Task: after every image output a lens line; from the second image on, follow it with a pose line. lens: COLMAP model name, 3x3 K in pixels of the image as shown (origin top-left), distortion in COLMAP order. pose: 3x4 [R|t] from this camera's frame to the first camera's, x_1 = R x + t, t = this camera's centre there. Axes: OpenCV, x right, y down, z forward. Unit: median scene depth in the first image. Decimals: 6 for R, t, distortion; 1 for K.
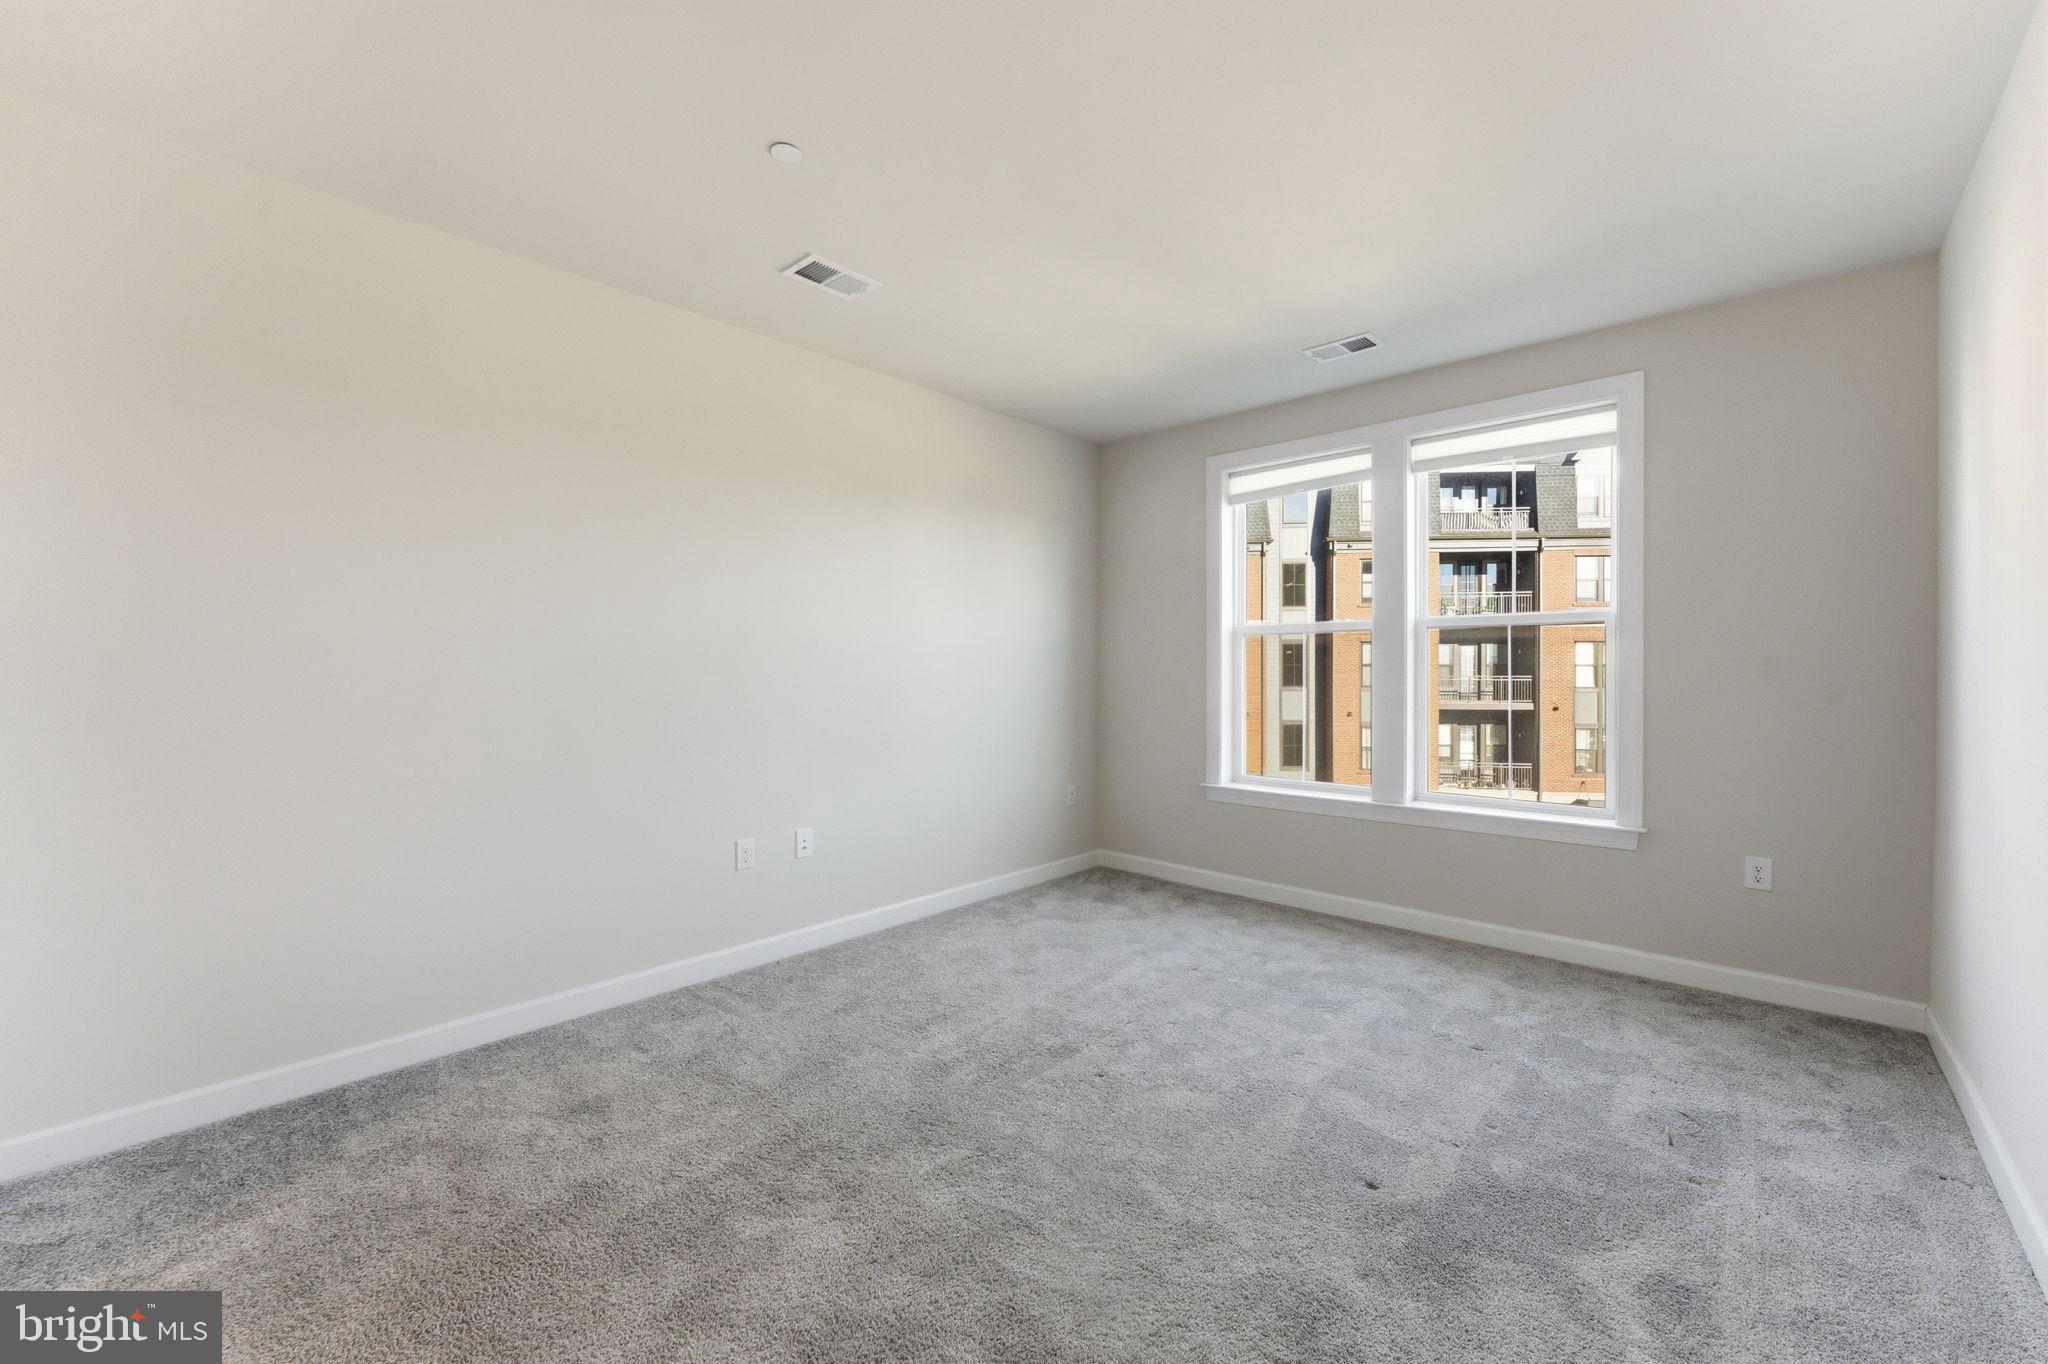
lens RADIAL K [[814.2, 0, 1016.3], [0, 814.2, 680.9], [0, 0, 1]] dist [-0.002450, -0.000112]
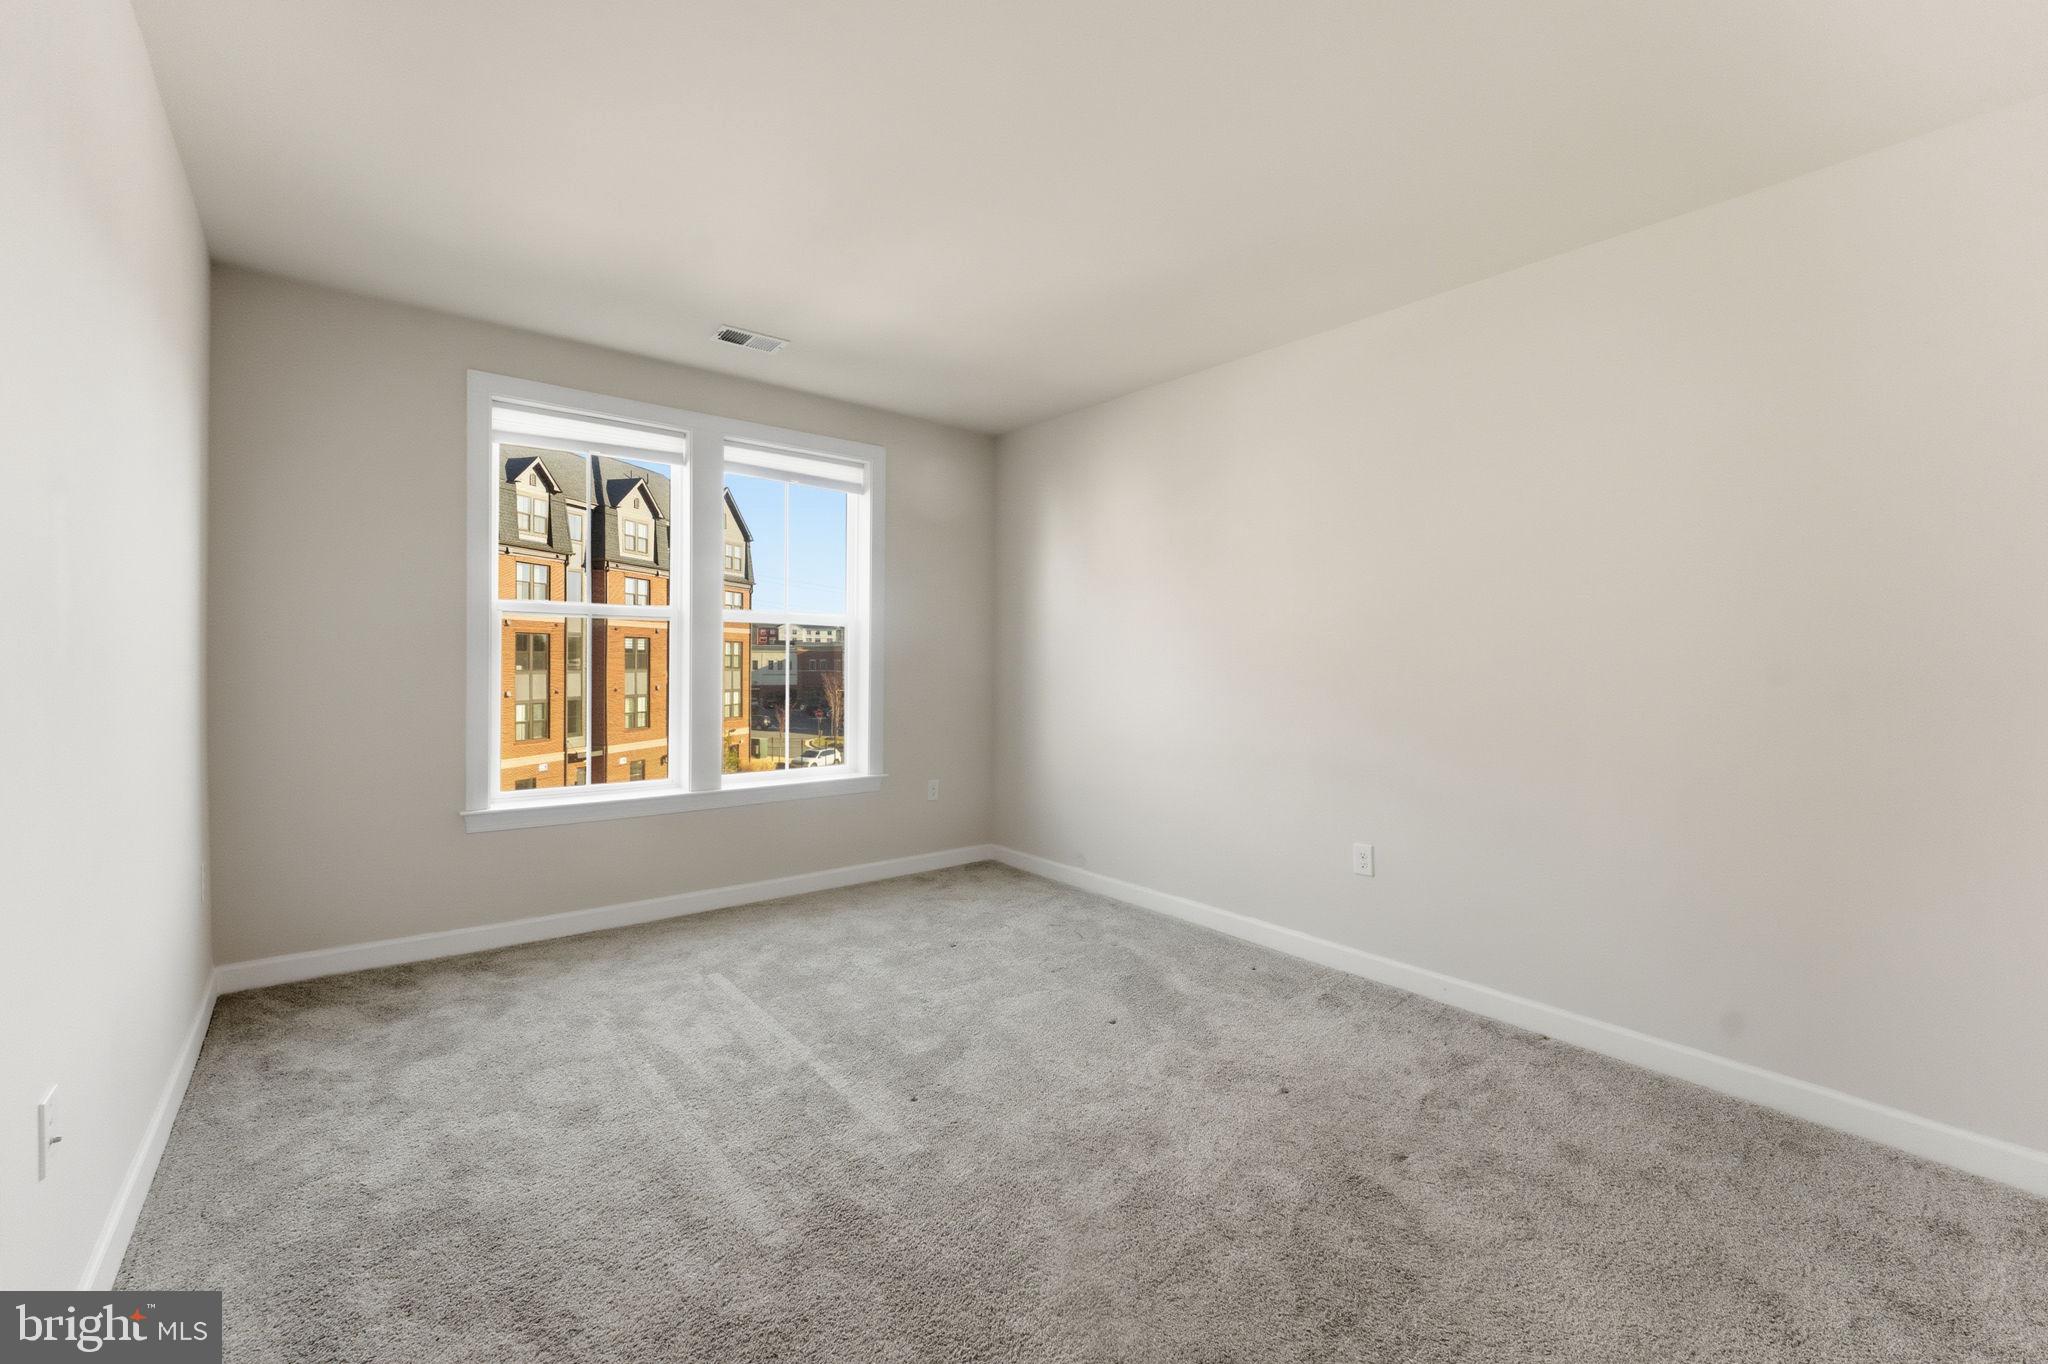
lens RADIAL K [[828.9, 0, 1002.7], [0, 828.9, 678.2], [0, 0, 1]] dist [-0.001384, 0.001381]
pose [[0.153475, -0.013918, 0.988054, -0.556889], [0.004871, 0.999899, 0.013329, -0.002176], [-0.988140, 0.002767, 0.153528, 0.524752]]
